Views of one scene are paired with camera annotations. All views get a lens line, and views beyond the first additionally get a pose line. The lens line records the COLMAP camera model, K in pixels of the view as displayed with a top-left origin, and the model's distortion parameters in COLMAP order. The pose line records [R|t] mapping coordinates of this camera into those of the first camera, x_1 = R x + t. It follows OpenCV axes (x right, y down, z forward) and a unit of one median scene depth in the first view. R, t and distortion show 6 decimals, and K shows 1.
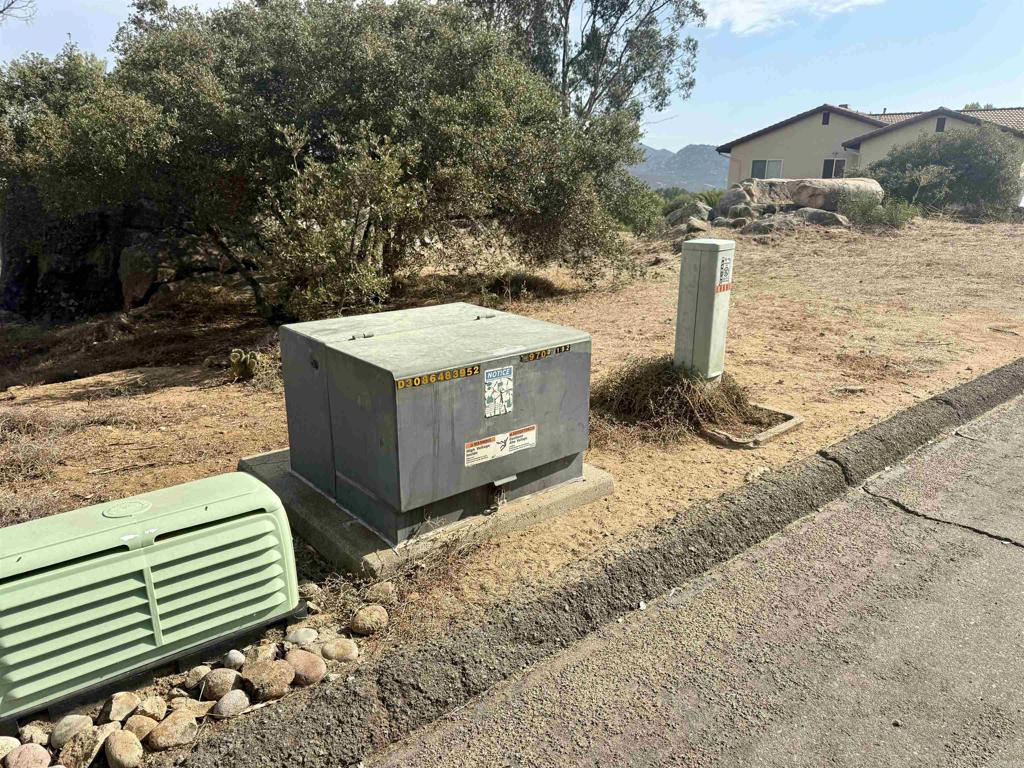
lens RADIAL K [[725.6, 0, 507.3], [0, 725.6, 382.2], [0, 0, 1]] dist [0.032266, -0.036384]
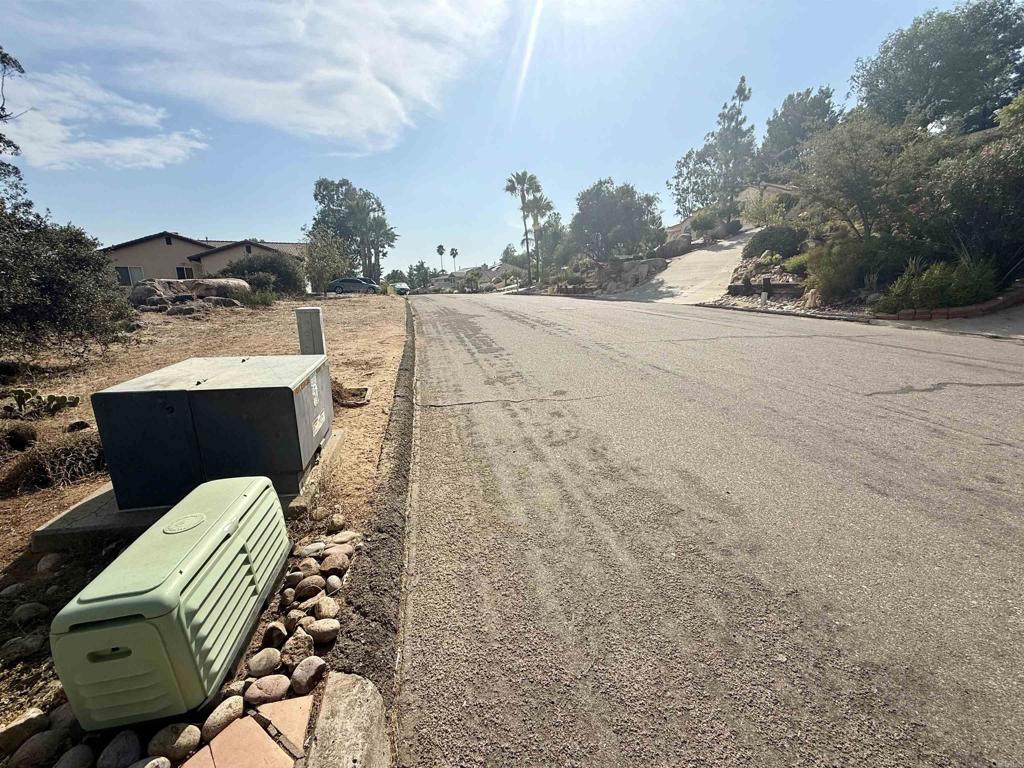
lens RADIAL K [[413.9, 0, 506.1], [0, 413.9, 384.7], [0, 0, 1]] dist [0.001521, -0.000031]
pose [[0.461794, -0.222128, 0.858723, -0.465673], [0.242825, 0.962809, 0.118469, -0.006732], [-0.853102, 0.153811, 0.498558, 0.063330]]
